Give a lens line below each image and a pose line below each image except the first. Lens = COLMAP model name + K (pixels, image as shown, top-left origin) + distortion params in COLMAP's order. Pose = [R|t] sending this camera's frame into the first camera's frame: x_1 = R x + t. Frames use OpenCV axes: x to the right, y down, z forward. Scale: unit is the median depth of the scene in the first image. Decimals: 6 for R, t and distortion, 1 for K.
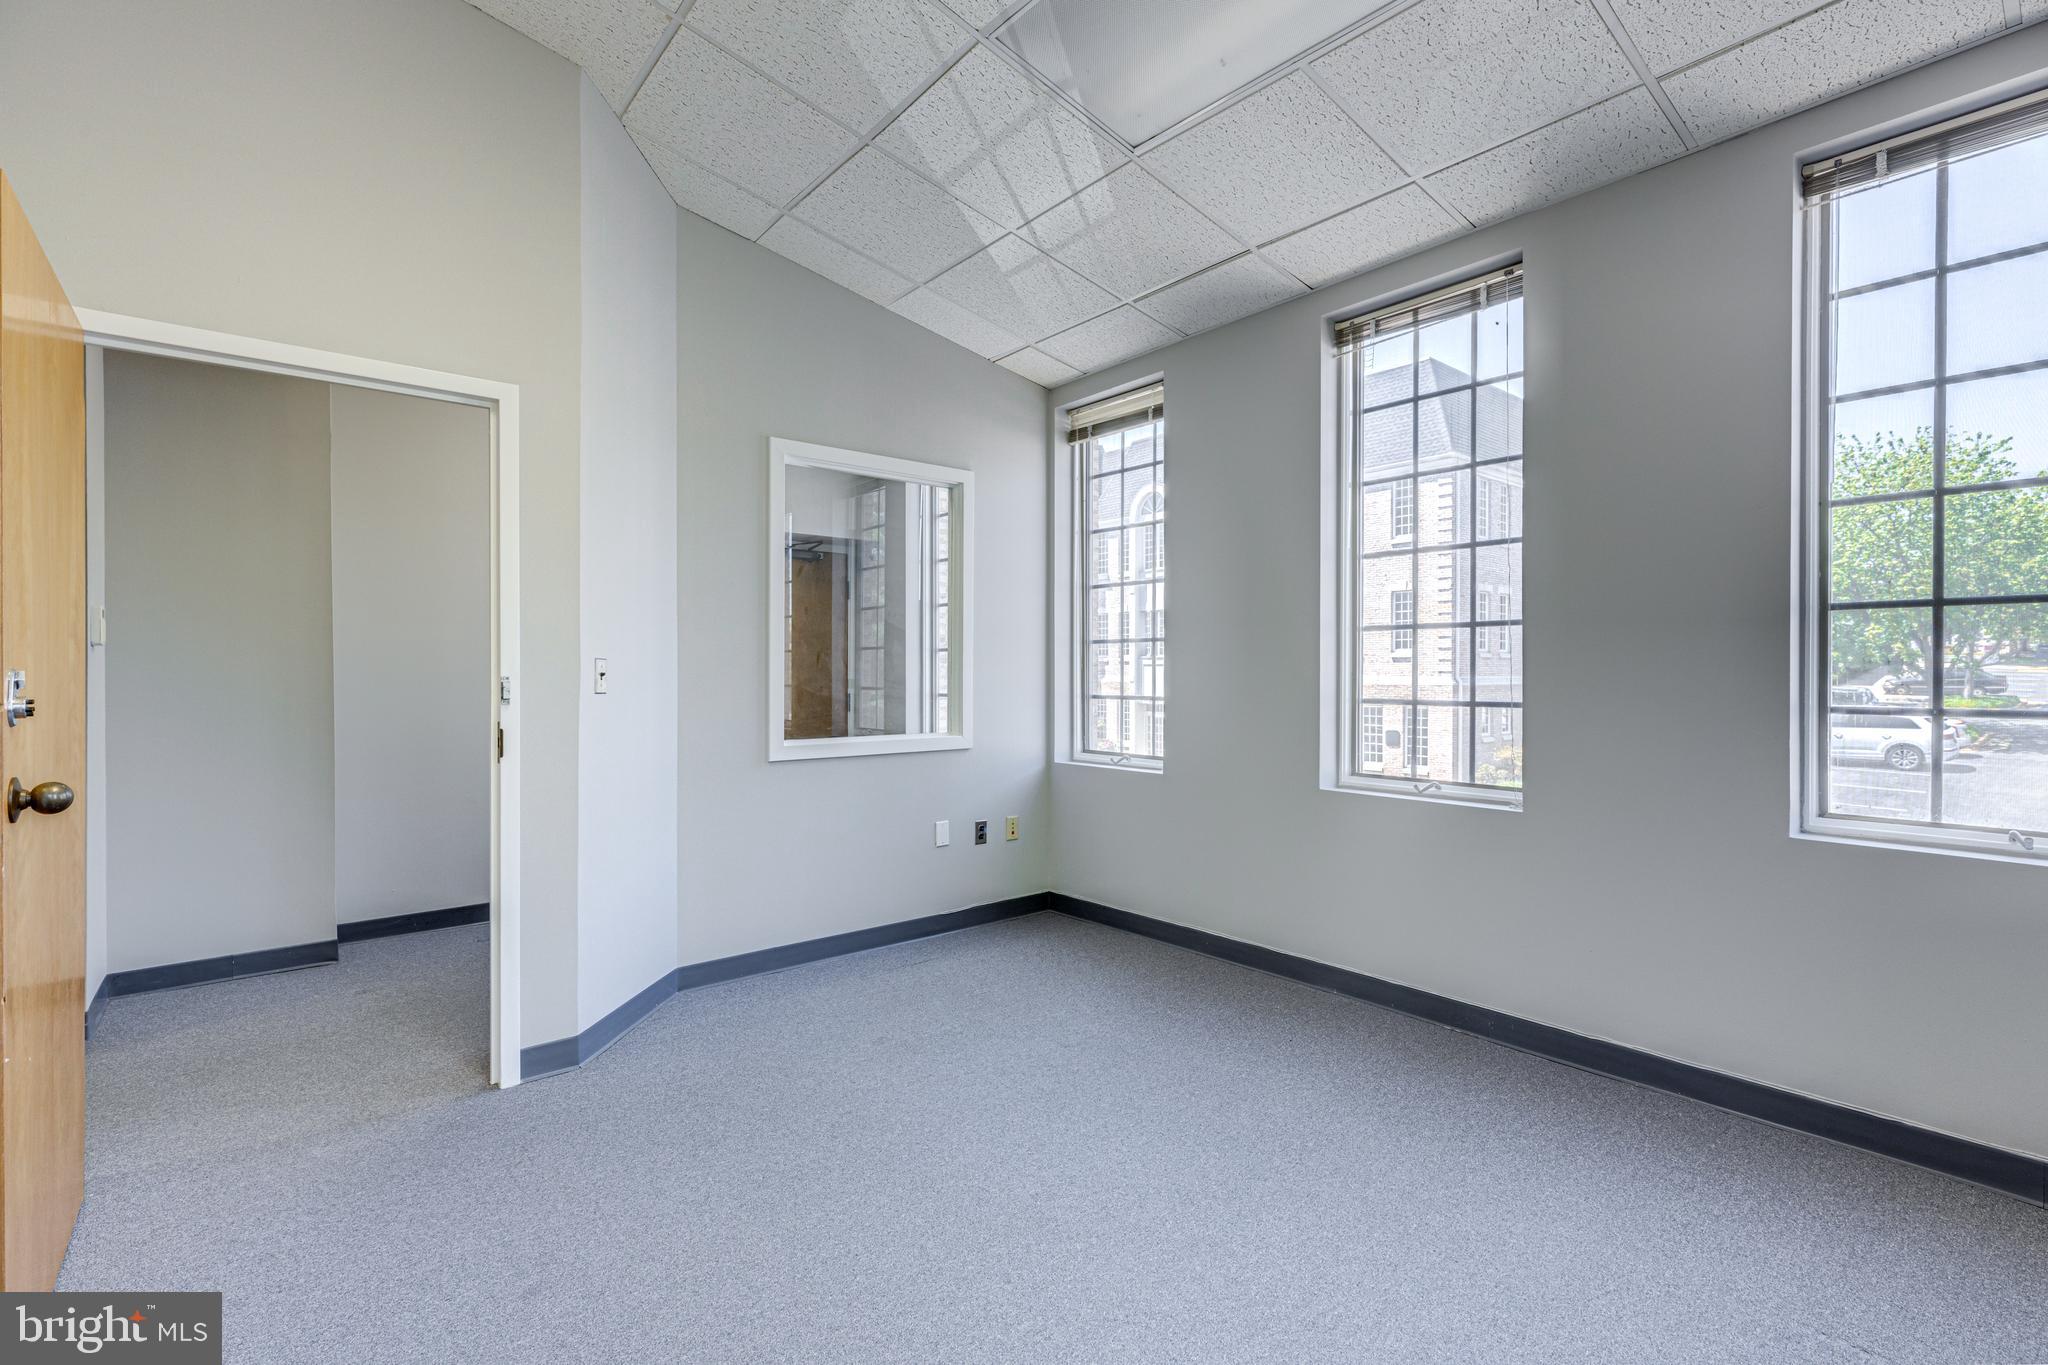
lens RADIAL K [[918.9, 0, 1015.6], [0, 918.9, 675.8], [0, 0, 1]] dist [0.002286, -0.000090]
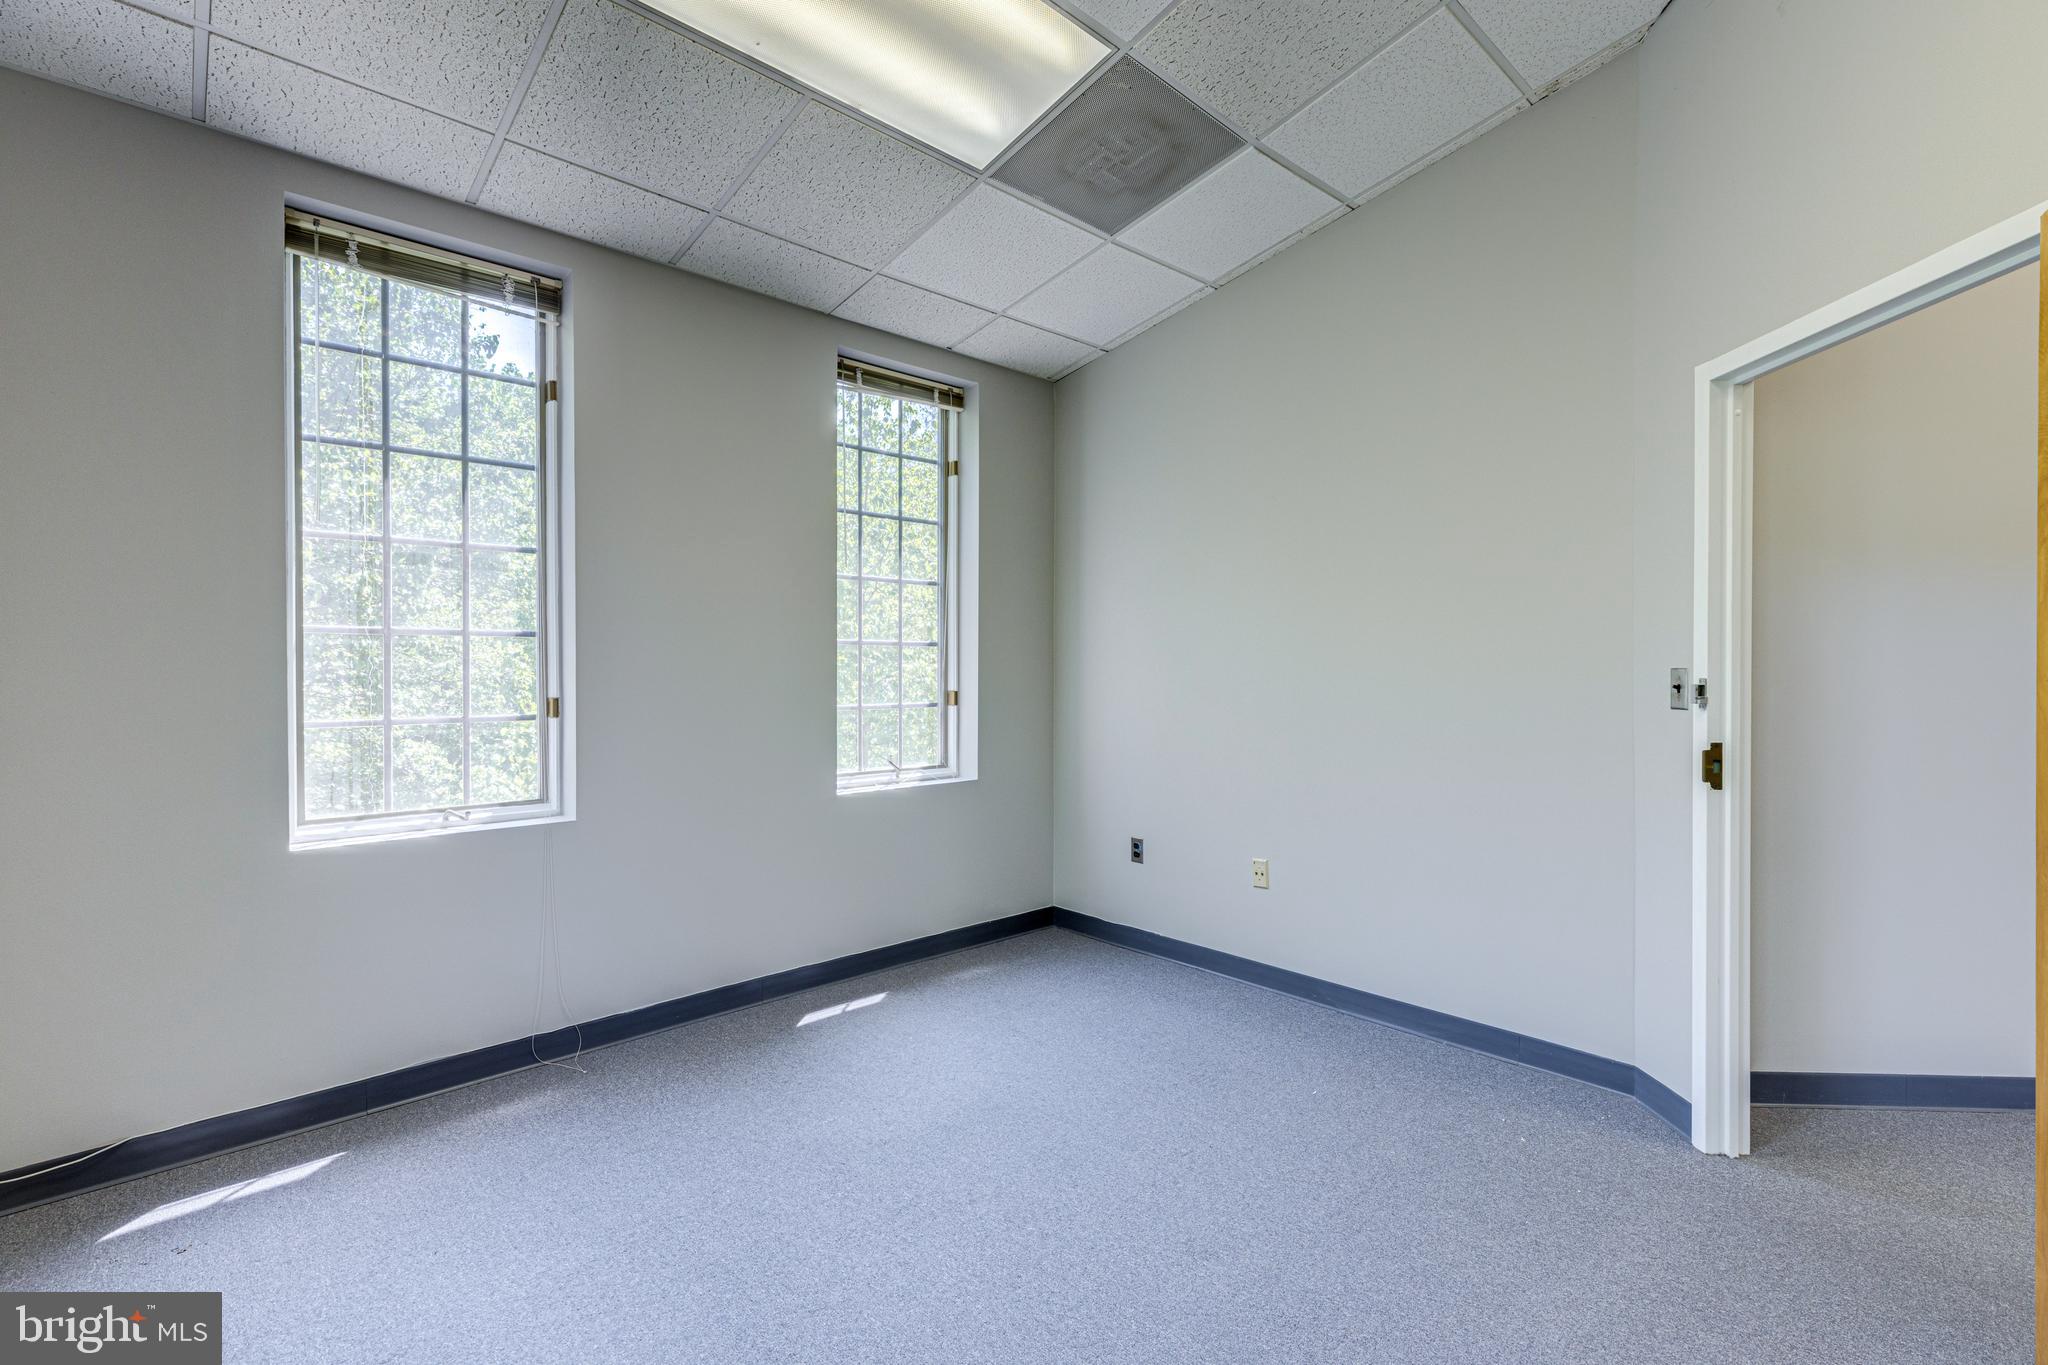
lens RADIAL K [[920.5, 0, 1024.0], [0, 920.5, 682.5], [0, 0, 1]] dist [-0.045343, 0.020806]
pose [[-0.076697, 0.001993, 0.997052, -0.516409], [0.011380, 0.999935, -0.001124, 0.000329], [-0.996989, 0.011260, -0.076715, 0.610217]]
